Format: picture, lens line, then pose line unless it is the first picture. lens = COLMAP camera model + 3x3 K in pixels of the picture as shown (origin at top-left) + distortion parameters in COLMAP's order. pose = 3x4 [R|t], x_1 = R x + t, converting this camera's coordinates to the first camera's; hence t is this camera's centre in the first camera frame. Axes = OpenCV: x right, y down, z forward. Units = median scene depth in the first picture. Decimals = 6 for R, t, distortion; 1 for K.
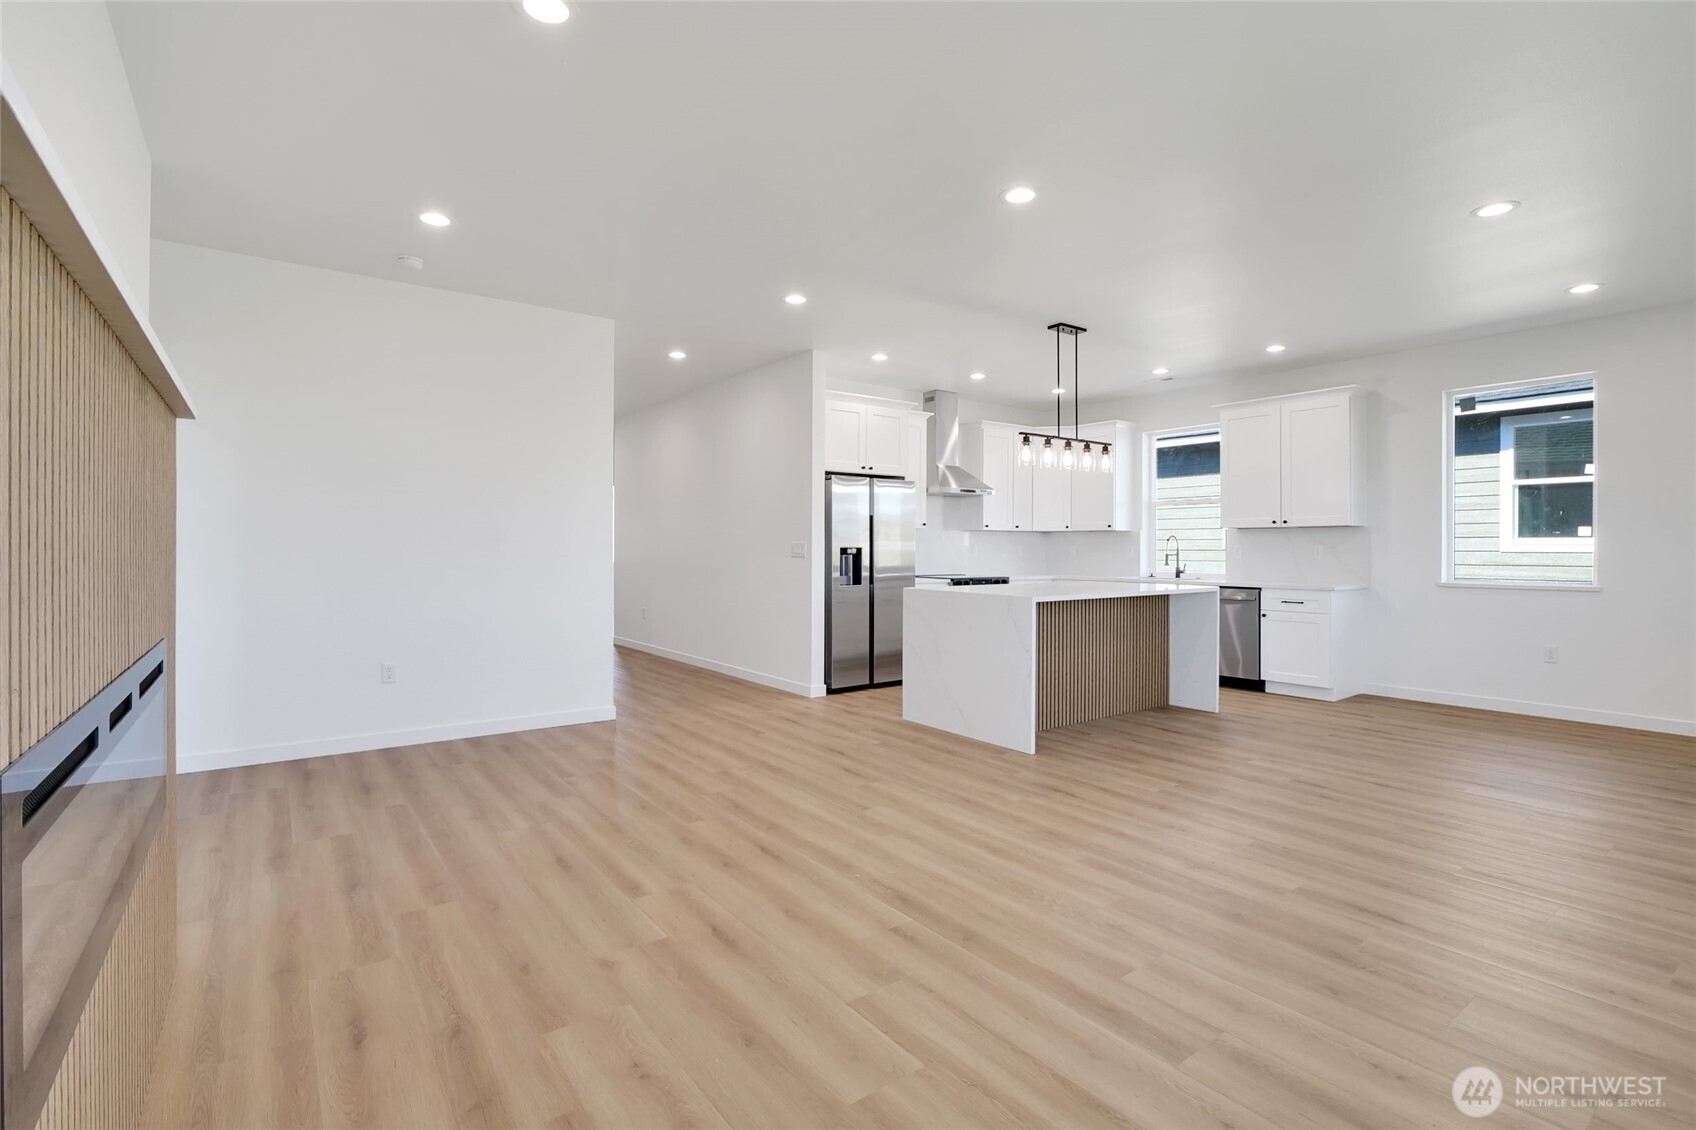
lens RADIAL K [[791.2, 0, 841.6], [0, 791.2, 550.2], [0, 0, 1]] dist [-0.014455, -0.000725]
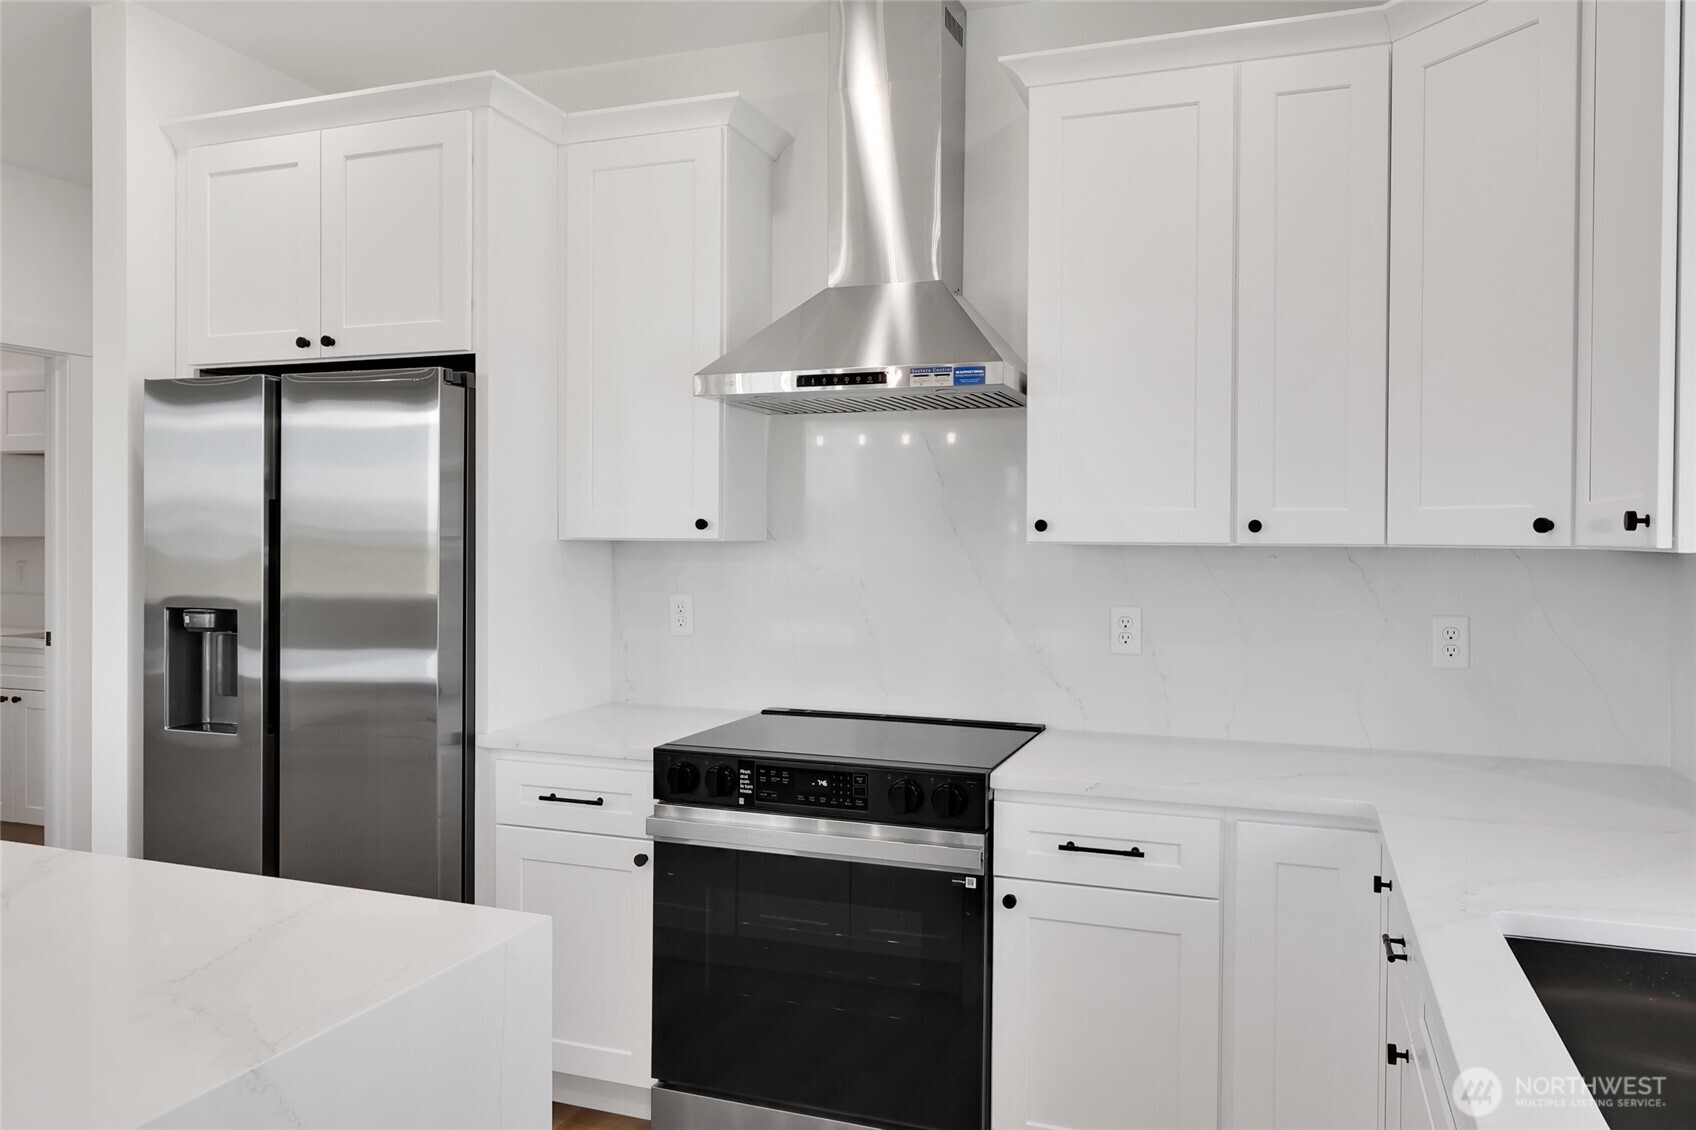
lens RADIAL K [[1197.0, 0, 846.5], [0, 1197.0, 553.9], [0, 0, 1]] dist [0.002161, 0.000208]
pose [[0.555971, 0.012839, -0.831102, 0.748842], [-0.009186, 0.999915, 0.009301, -0.043074], [0.831151, 0.002463, 0.556042, 1.315465]]
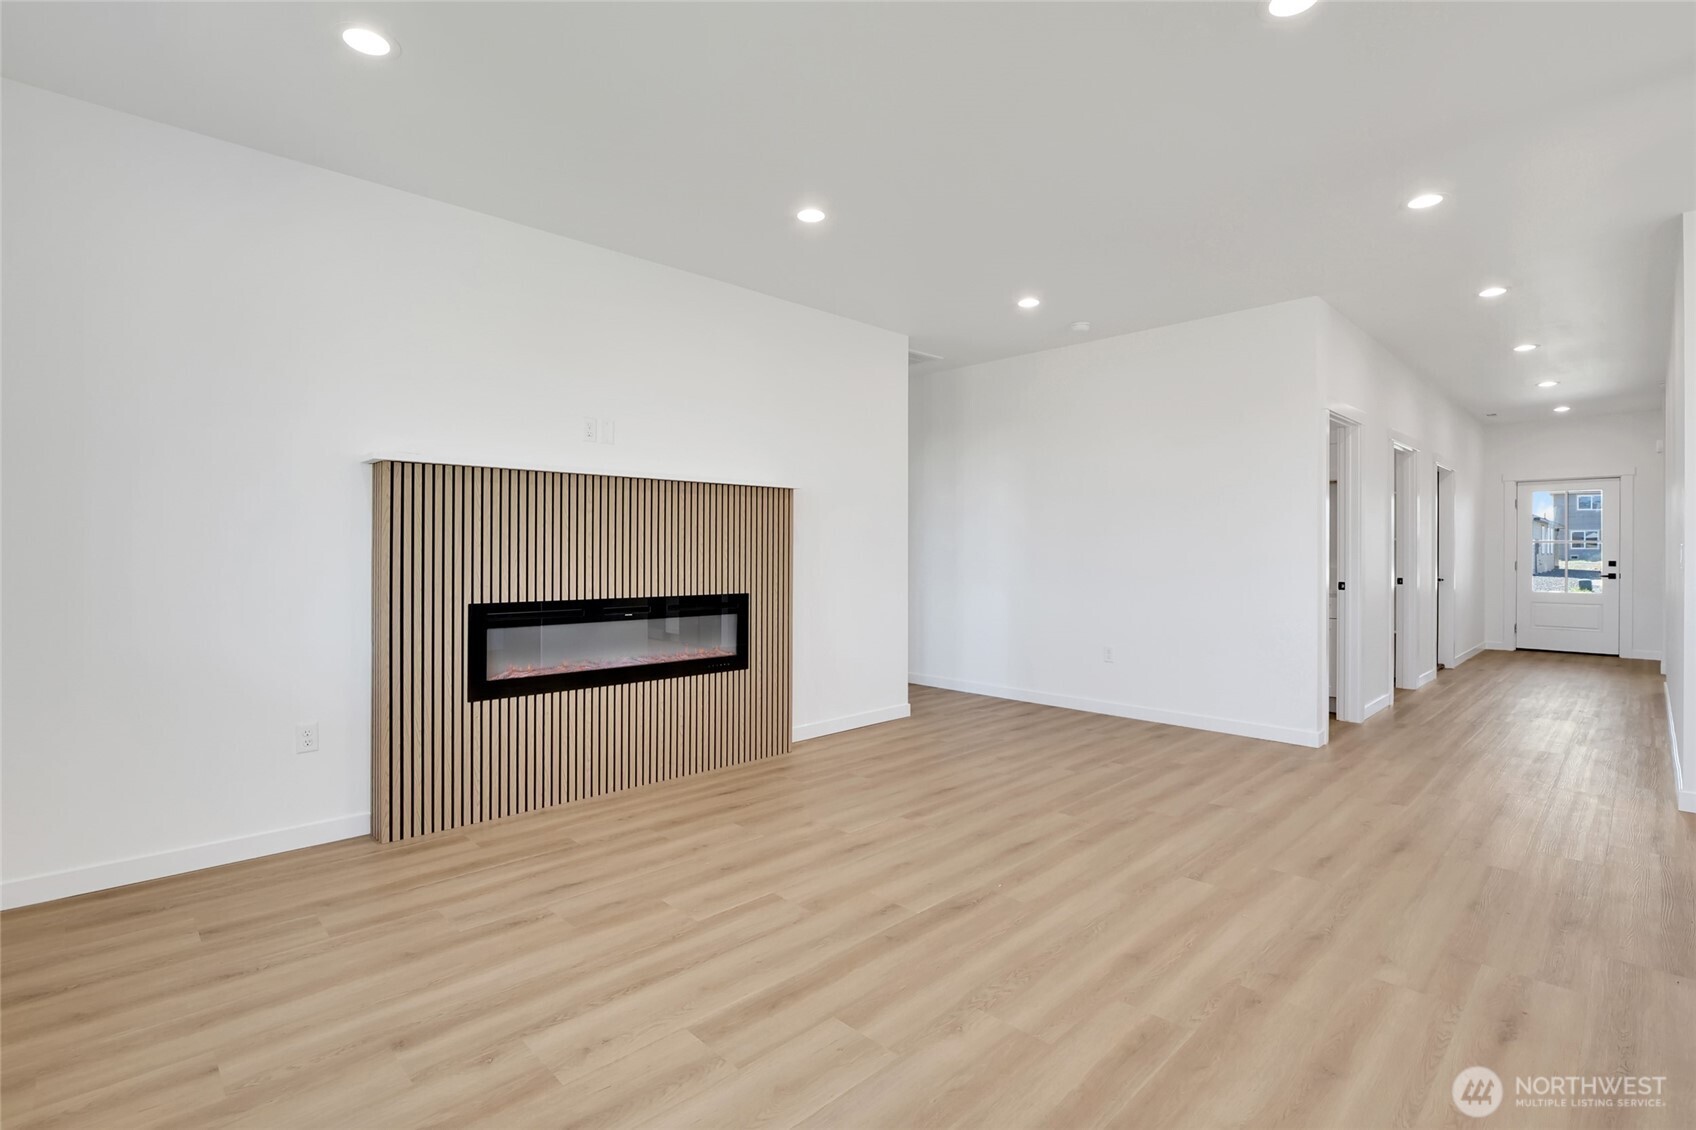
lens RADIAL K [[791.2, 0, 841.6], [0, 791.2, 550.2], [0, 0, 1]] dist [-0.014455, -0.000725]
pose [[0.134039, -0.003690, -0.990969, 0.596829], [-0.003775, 0.999984, -0.004235, -0.000927], [0.990969, 0.004308, 0.134023, 0.412127]]
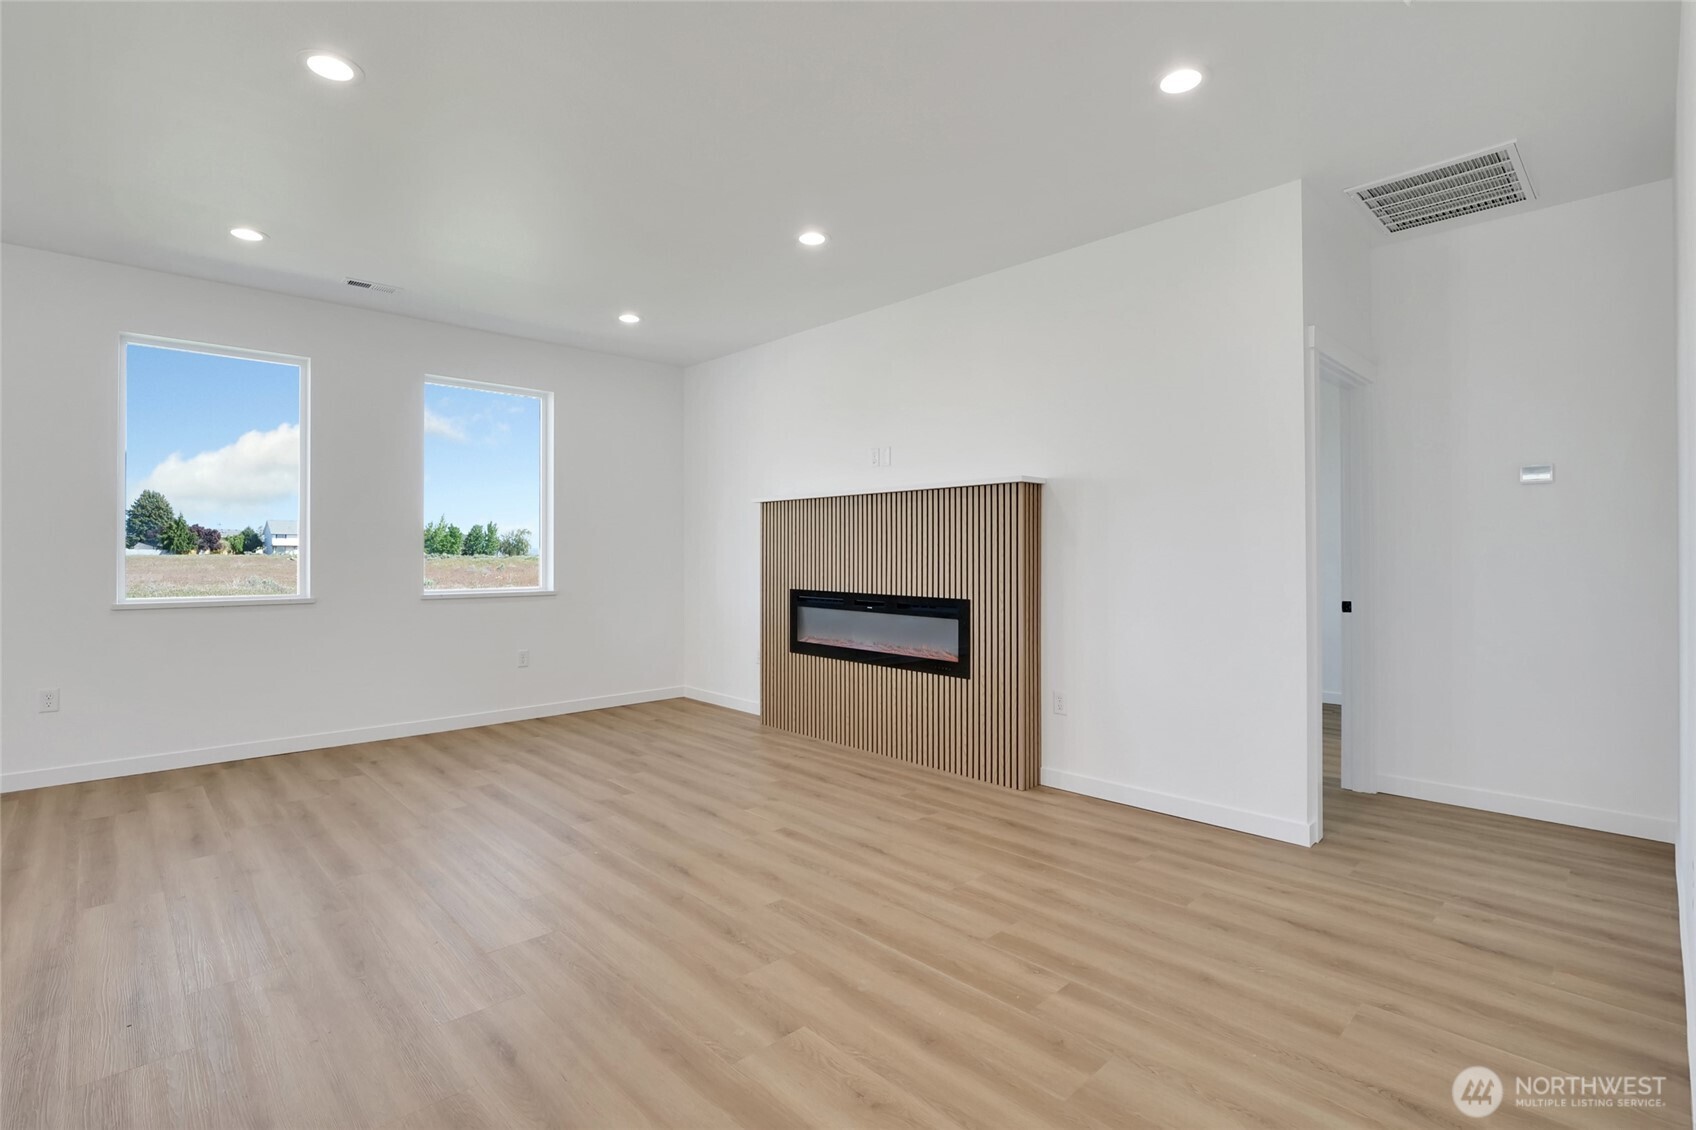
lens RADIAL K [[791.2, 0, 841.6], [0, 791.2, 550.2], [0, 0, 1]] dist [-0.014455, -0.000725]
pose [[-0.991969, -0.003394, -0.126438, -0.109909], [-0.003250, 0.999994, -0.001347, -0.007403], [0.126442, -0.000925, -0.991974, 1.314410]]
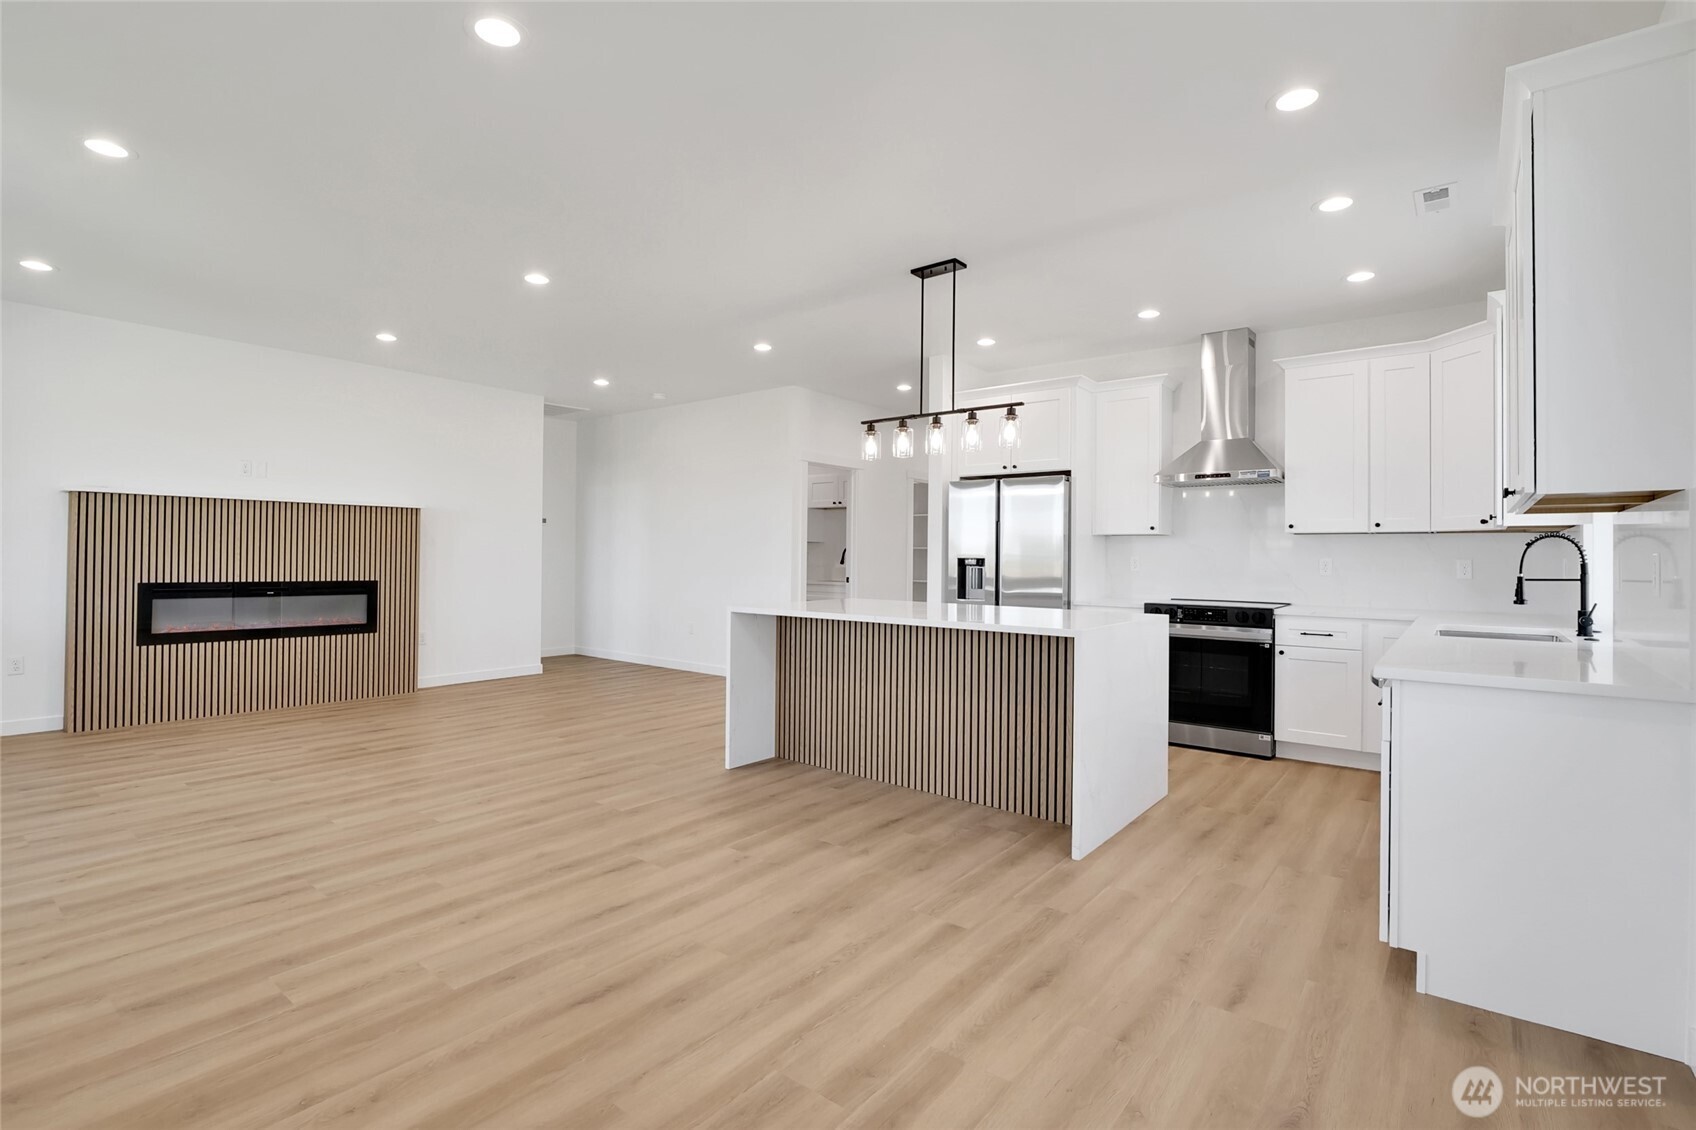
lens RADIAL K [[791.2, 0, 841.6], [0, 791.2, 550.2], [0, 0, 1]] dist [-0.014455, -0.000725]
pose [[0.260679, -0.006997, -0.965400, 1.184322], [-0.012760, 0.999861, -0.010692, -0.001095], [0.965341, 0.015105, 0.260553, 0.856675]]
